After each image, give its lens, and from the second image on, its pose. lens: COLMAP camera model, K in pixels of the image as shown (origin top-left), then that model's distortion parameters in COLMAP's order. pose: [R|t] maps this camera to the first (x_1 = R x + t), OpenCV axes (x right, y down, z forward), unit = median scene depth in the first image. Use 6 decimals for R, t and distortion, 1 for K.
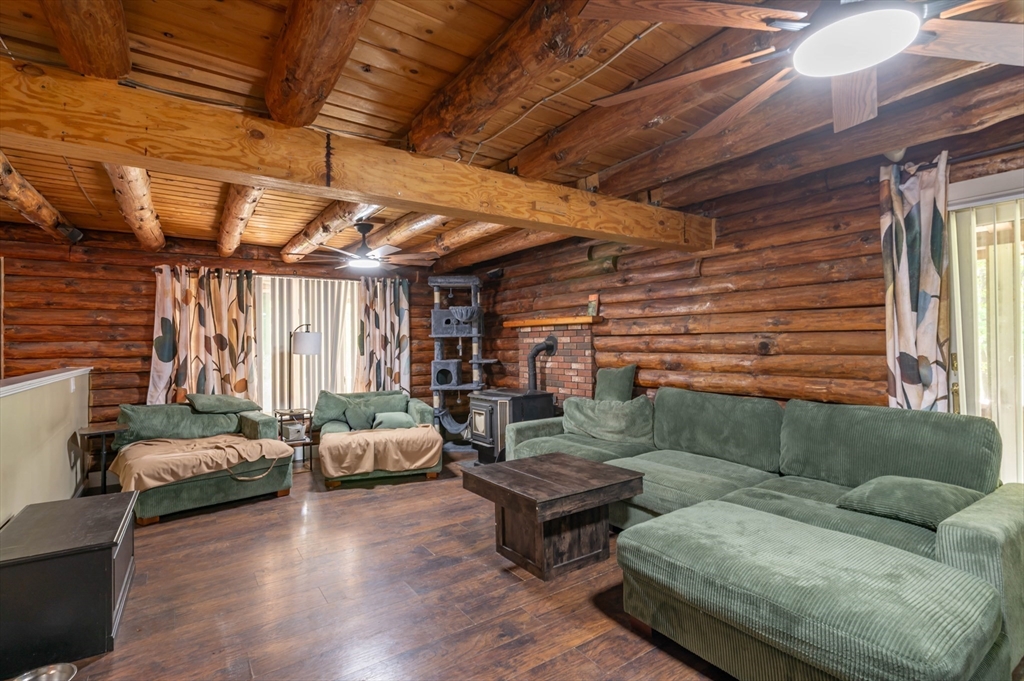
lens RADIAL K [[492.9, 0, 512.5], [0, 492.9, 339.9], [0, 0, 1]] dist [-0.004594, 0.003477]
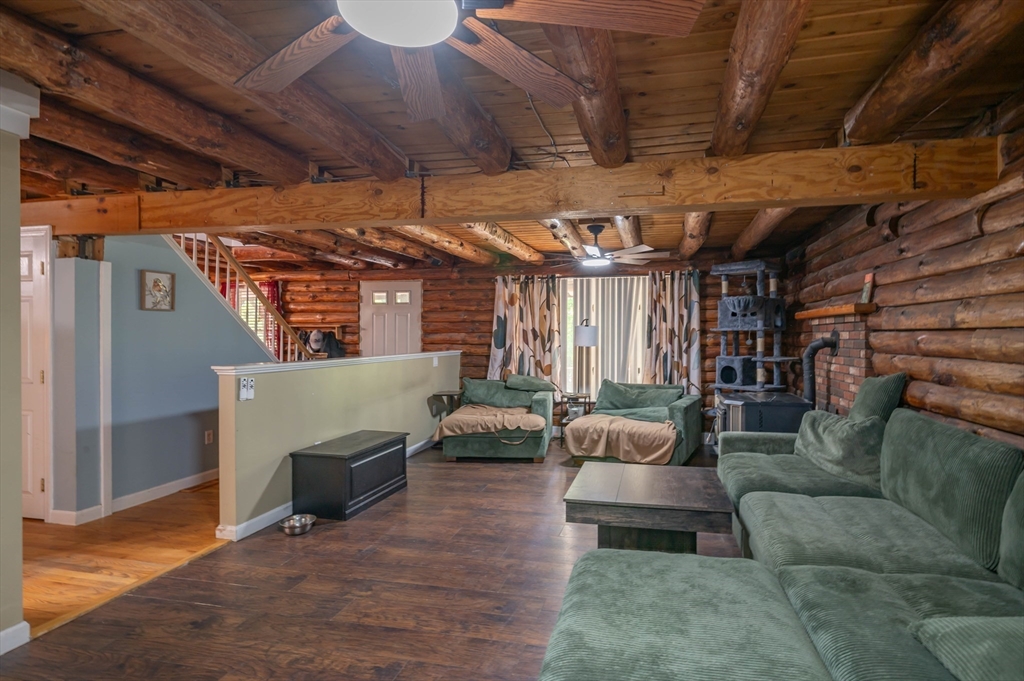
lens RADIAL K [[492.9, 0, 512.0], [0, 492.9, 342.3], [0, 0, 1]] dist [-0.004594, 0.003477]
pose [[0.685222, 0.021135, -0.728028, 0.336439], [-0.004756, 0.999687, 0.024545, -0.006364], [0.728319, -0.013356, 0.685108, 0.121877]]
